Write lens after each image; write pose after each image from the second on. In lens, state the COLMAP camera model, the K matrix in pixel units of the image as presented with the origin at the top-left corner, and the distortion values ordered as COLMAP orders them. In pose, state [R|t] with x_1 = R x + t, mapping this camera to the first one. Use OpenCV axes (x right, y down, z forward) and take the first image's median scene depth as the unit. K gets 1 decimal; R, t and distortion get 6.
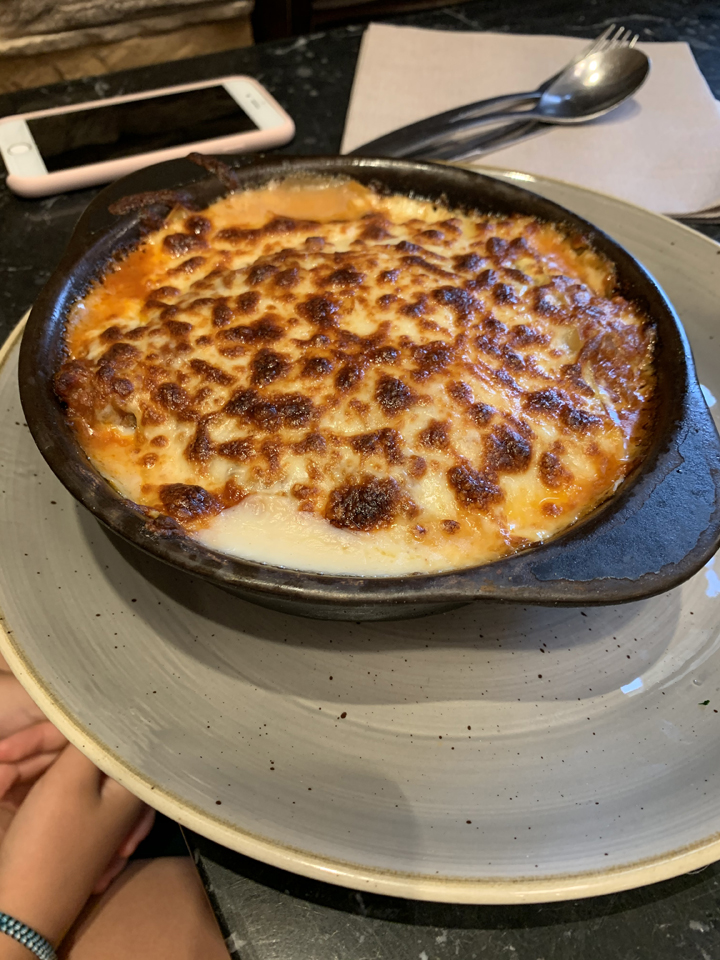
lens RADIAL K [[745.8, 0, 359.4], [0, 745.8, 487.1], [0, 0, 1]] dist [0.011261, -0.016132]
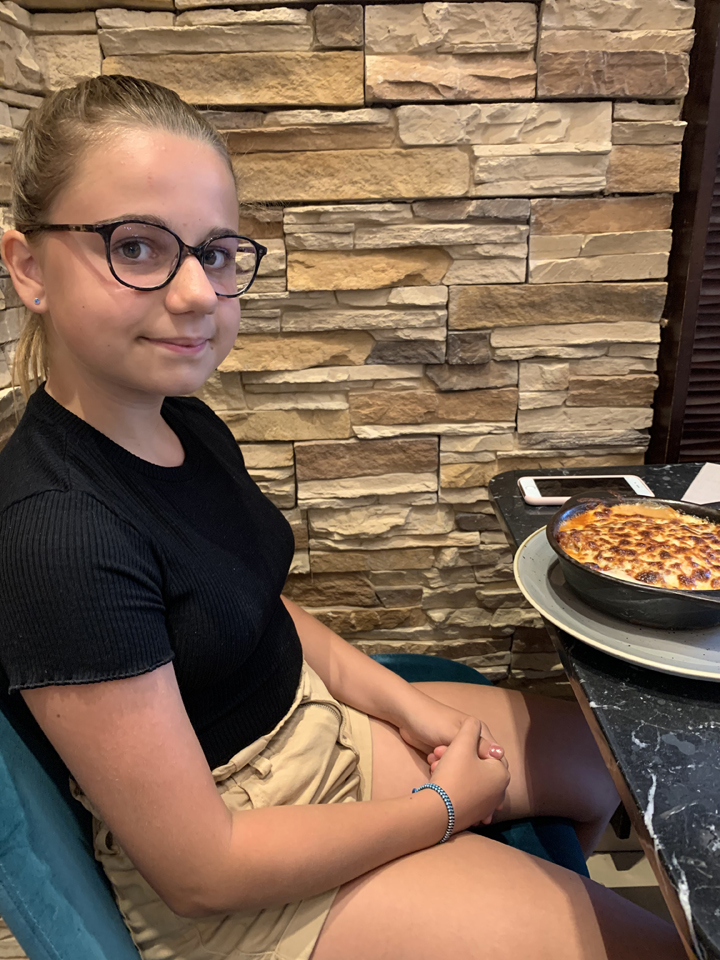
lens RADIAL K [[745.8, 0, 364.4], [0, 745.8, 478.0], [0, 0, 1]] dist [0.011261, -0.016132]
pose [[0.875968, 0.122979, -0.466430, 0.342438], [-0.339920, 0.843446, -0.415997, 1.260217], [0.342250, 0.522948, 0.780634, -1.926453]]
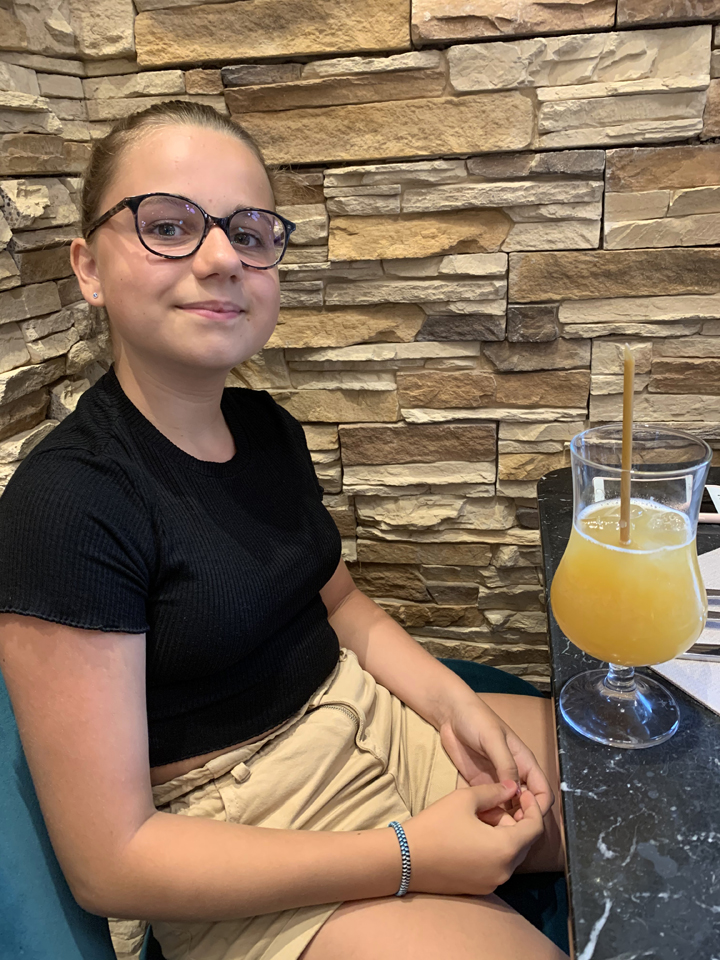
lens RADIAL K [[745.8, 0, 360.6], [0, 745.8, 473.9], [0, 0, 1]] dist [0.011261, -0.016132]
pose [[0.765836, 0.180669, -0.617134, 0.621417], [-0.442566, 0.844345, -0.302020, 0.722929], [0.466509, 0.504420, 0.726588, -1.456158]]
